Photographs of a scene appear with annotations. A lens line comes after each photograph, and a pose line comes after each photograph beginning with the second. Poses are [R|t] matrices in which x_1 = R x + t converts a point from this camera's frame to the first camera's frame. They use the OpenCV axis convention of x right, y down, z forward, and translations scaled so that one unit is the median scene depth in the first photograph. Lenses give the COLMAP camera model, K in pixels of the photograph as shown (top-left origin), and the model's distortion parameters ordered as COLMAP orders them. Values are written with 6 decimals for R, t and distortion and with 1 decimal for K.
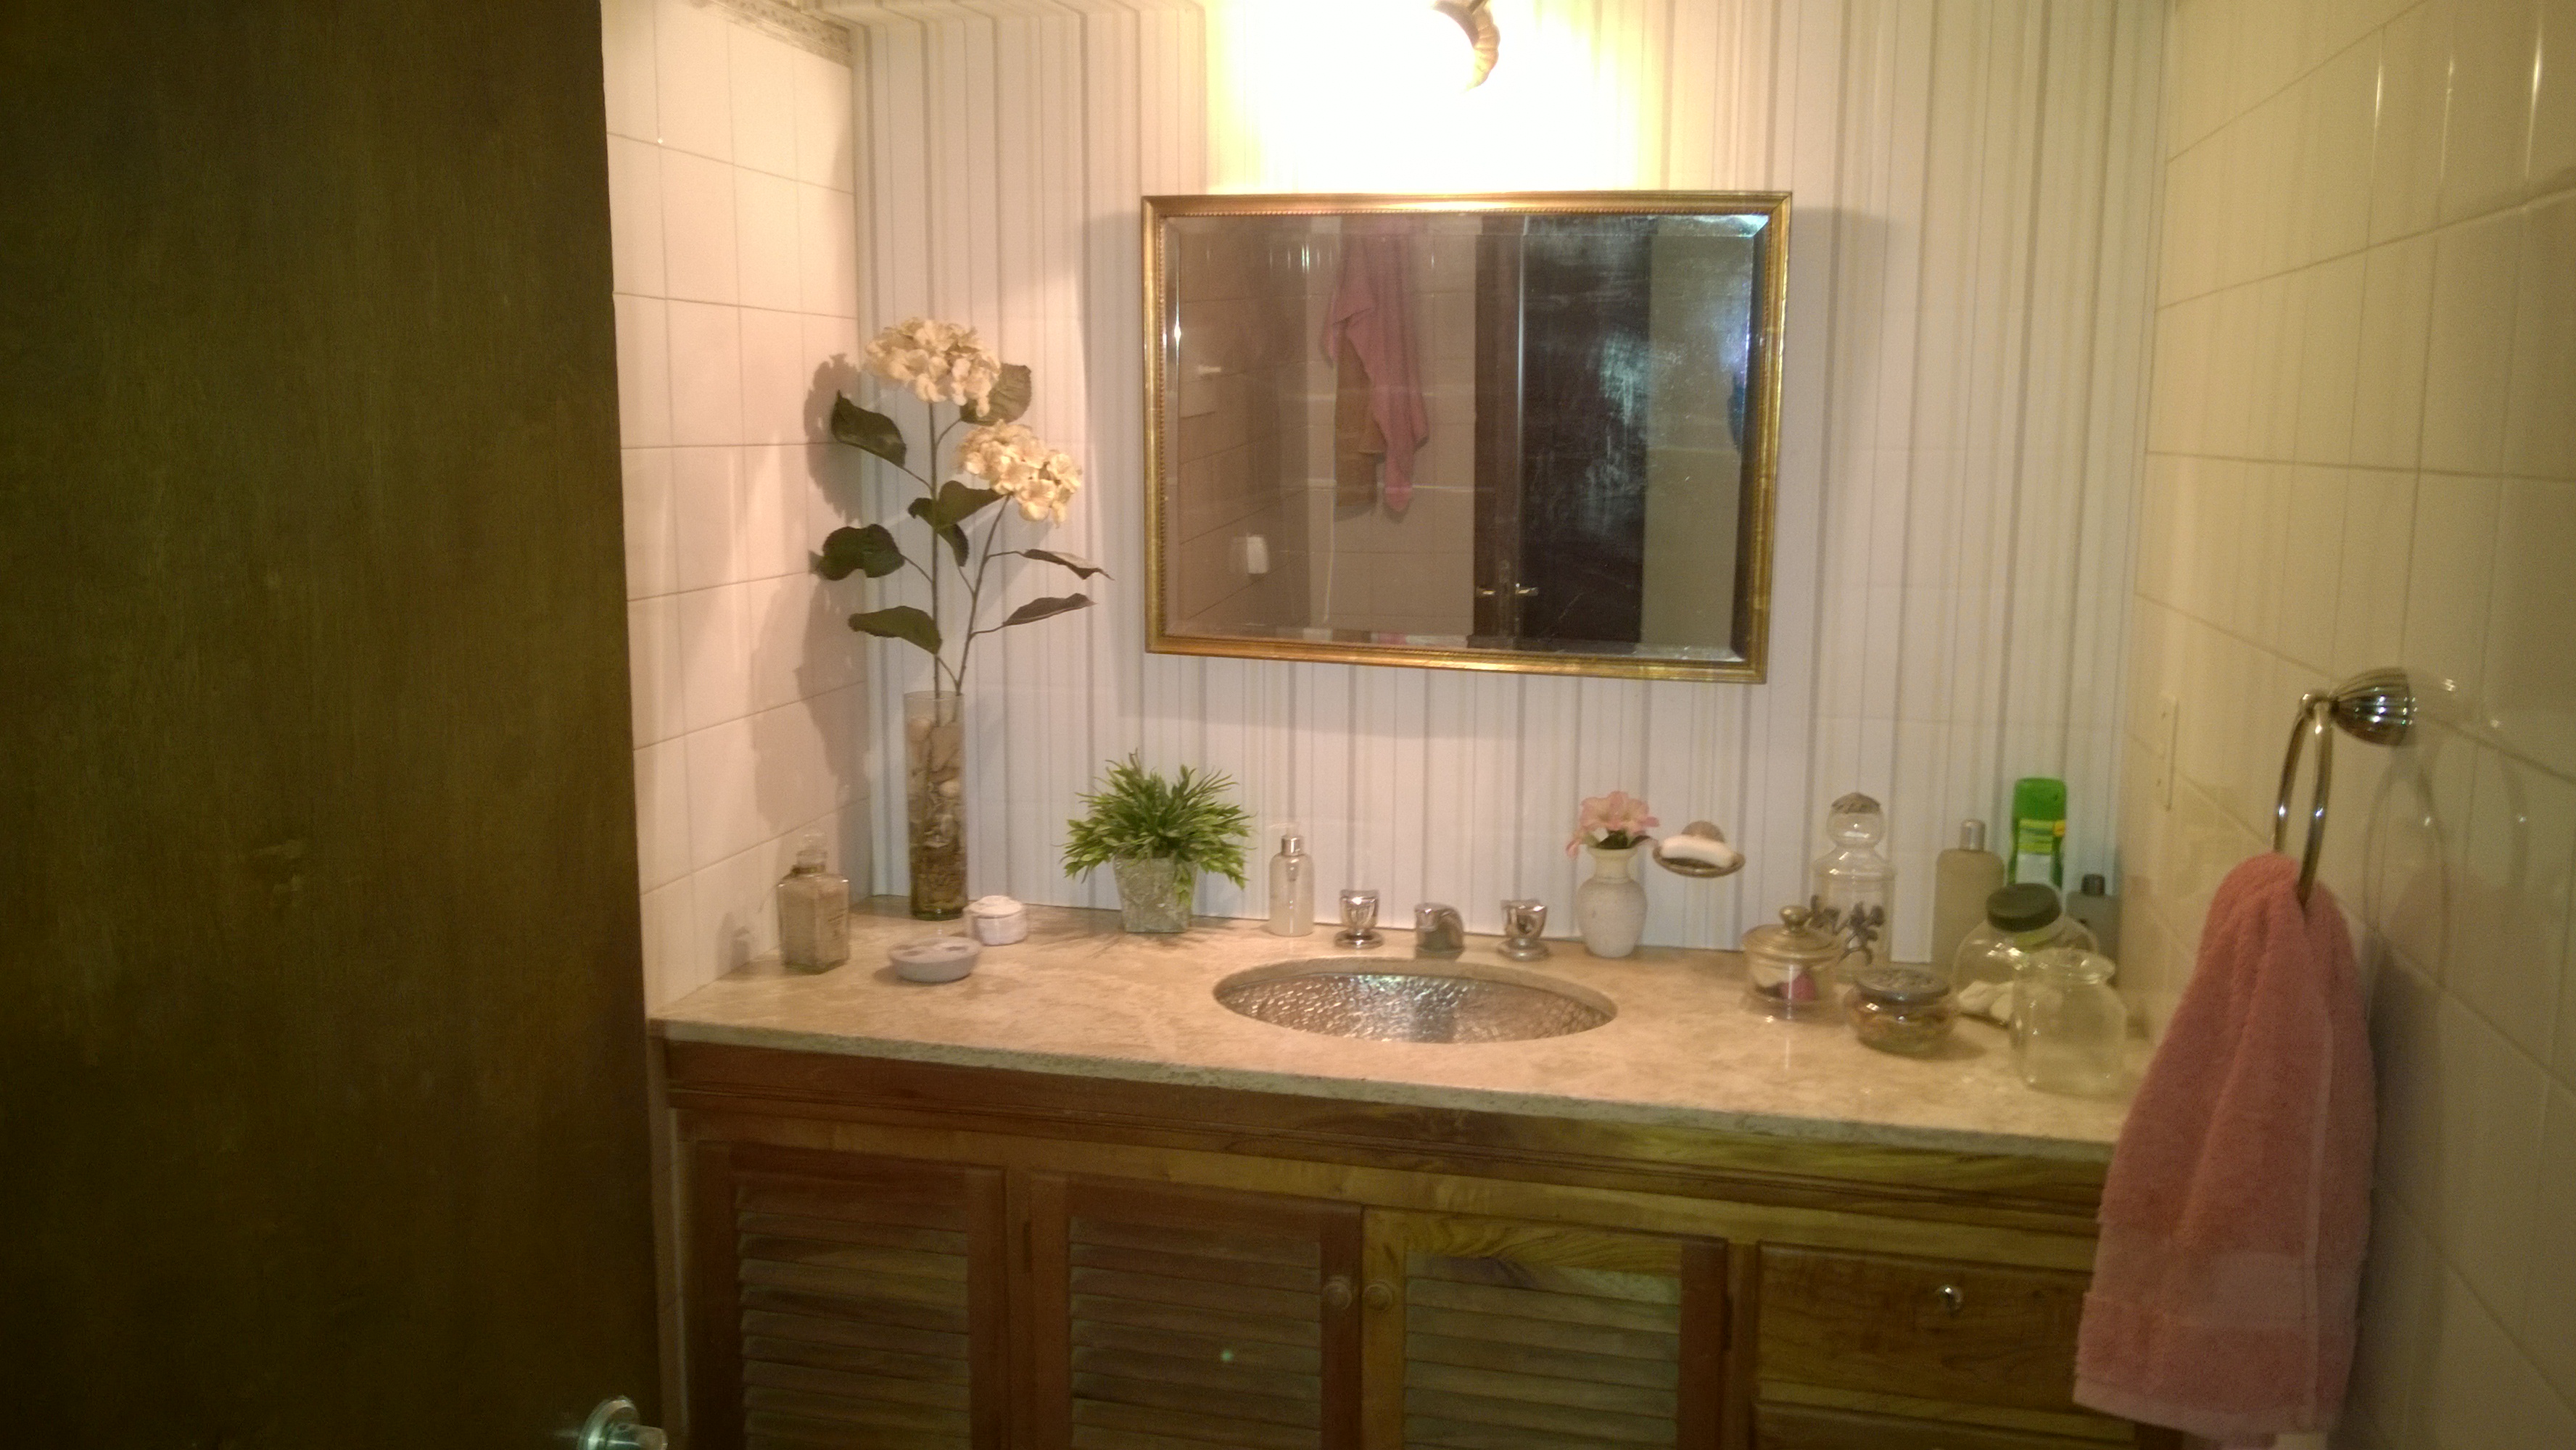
lens RADIAL K [[2027.2, 0, 1289.4], [0, 2027.2, 772.1], [0, 0, 1]] dist [0.006168, 0.006330]
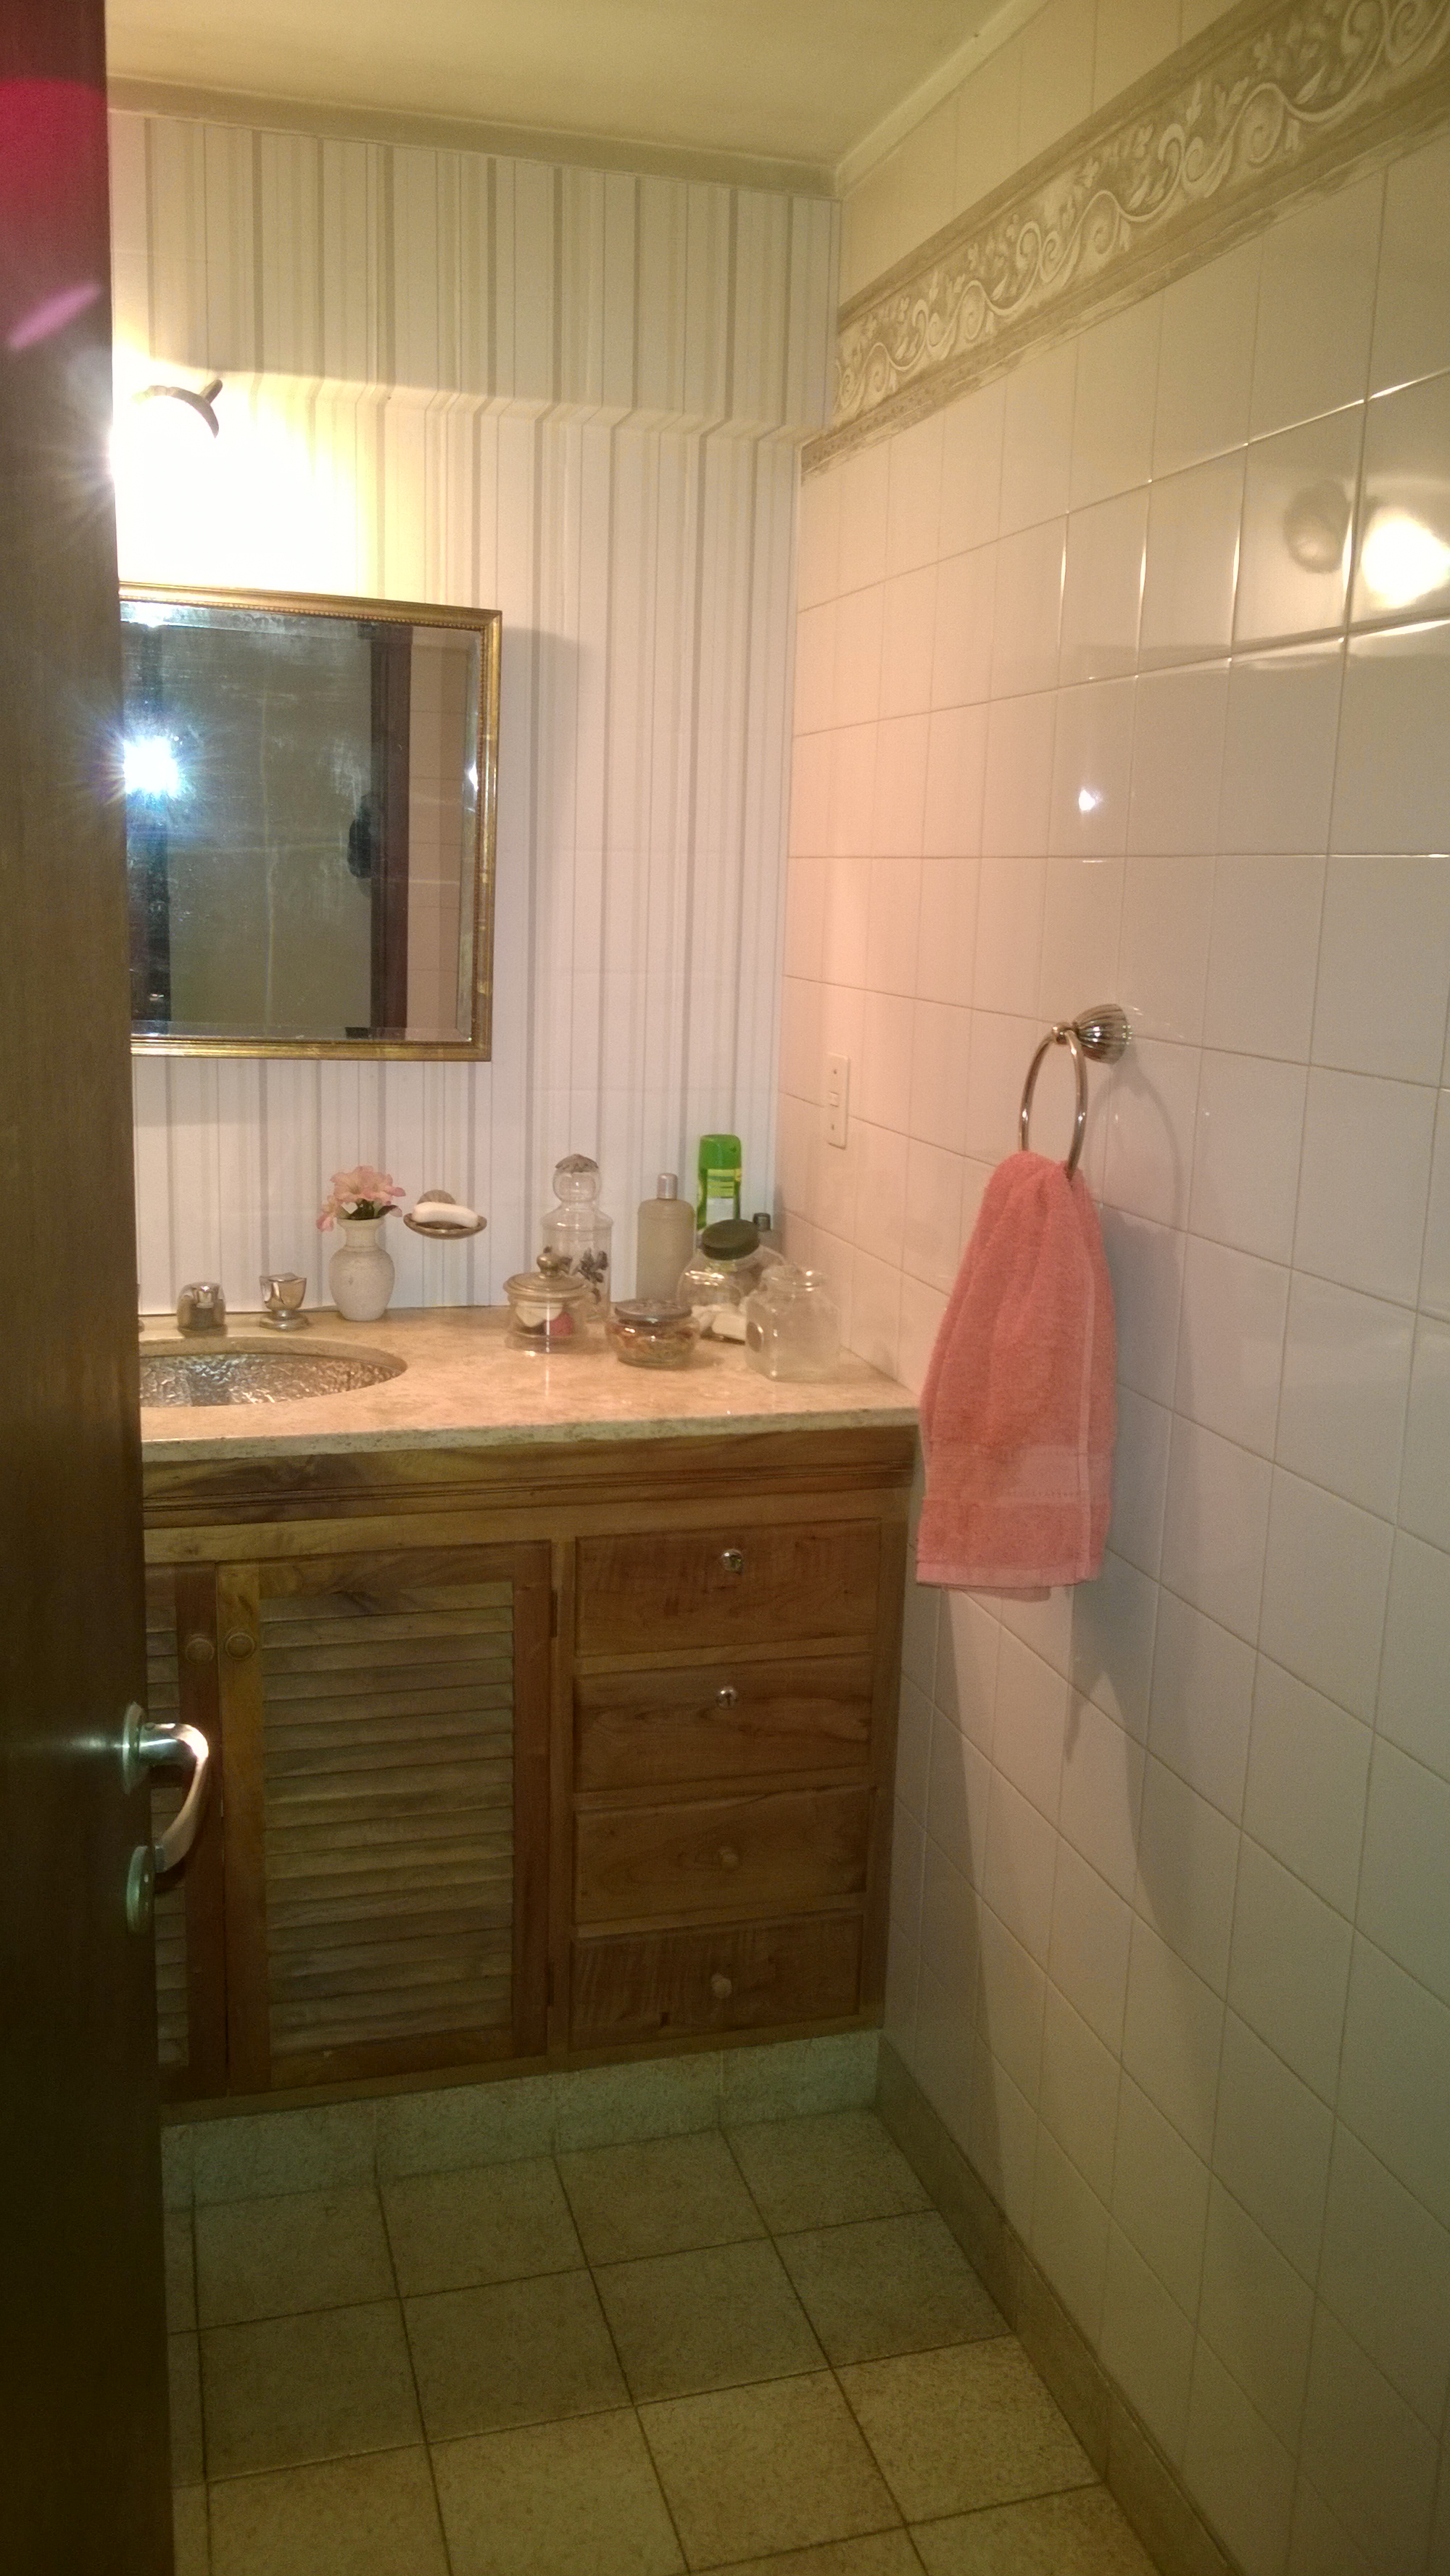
lens RADIAL K [[2021.3, 0, 725.0], [0, 2021.3, 1288.0], [0, 0, 1]] dist [0.048522, -0.077553]
pose [[0.870593, -0.079125, 0.485599, -0.208344], [0.060272, 0.996701, 0.054349, 0.028681], [-0.488298, -0.018048, 0.872490, -0.033768]]
